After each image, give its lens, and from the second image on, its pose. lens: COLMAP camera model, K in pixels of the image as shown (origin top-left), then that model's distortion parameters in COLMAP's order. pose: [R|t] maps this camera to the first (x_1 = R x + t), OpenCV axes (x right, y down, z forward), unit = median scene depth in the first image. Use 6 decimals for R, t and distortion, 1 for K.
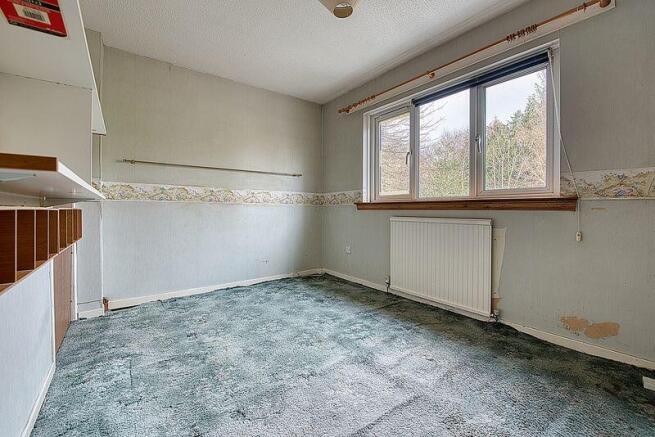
lens RADIAL K [[273.4, 0, 328.0], [0, 273.4, 215.9], [0, 0, 1]] dist [-0.016827, -0.000163]
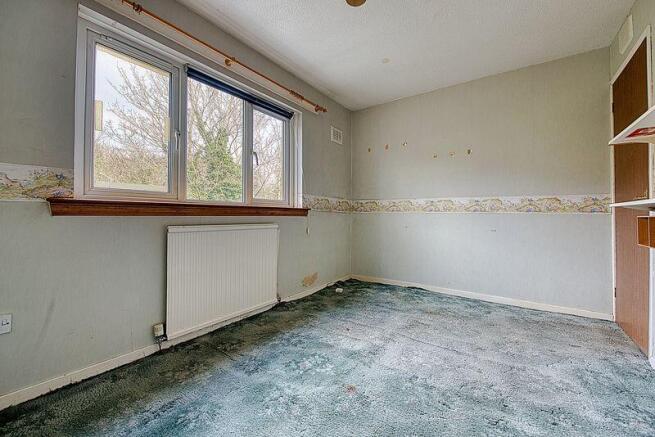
lens RADIAL K [[273.4, 0, 323.5], [0, 273.4, 216.9], [0, 0, 1]] dist [-0.016827, -0.000163]
pose [[-0.308934, -0.011125, 0.951018, -0.595388], [0.009655, 0.999843, 0.014832, -0.030894], [-0.951034, 0.013764, -0.308778, 1.062924]]
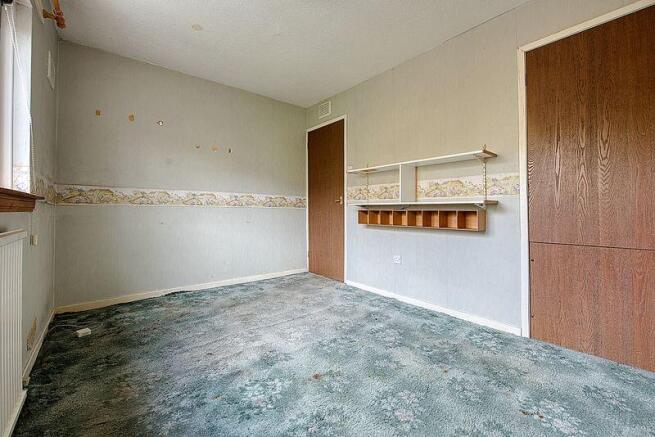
lens RADIAL K [[273.4, 0, 341.3], [0, 273.4, 208.0], [0, 0, 1]] dist [-0.016827, -0.000163]
pose [[-0.994428, -0.008591, -0.105071, -0.010639], [-0.009673, 0.999905, 0.009792, -0.037748], [0.104976, 0.010754, -0.994417, 1.466024]]
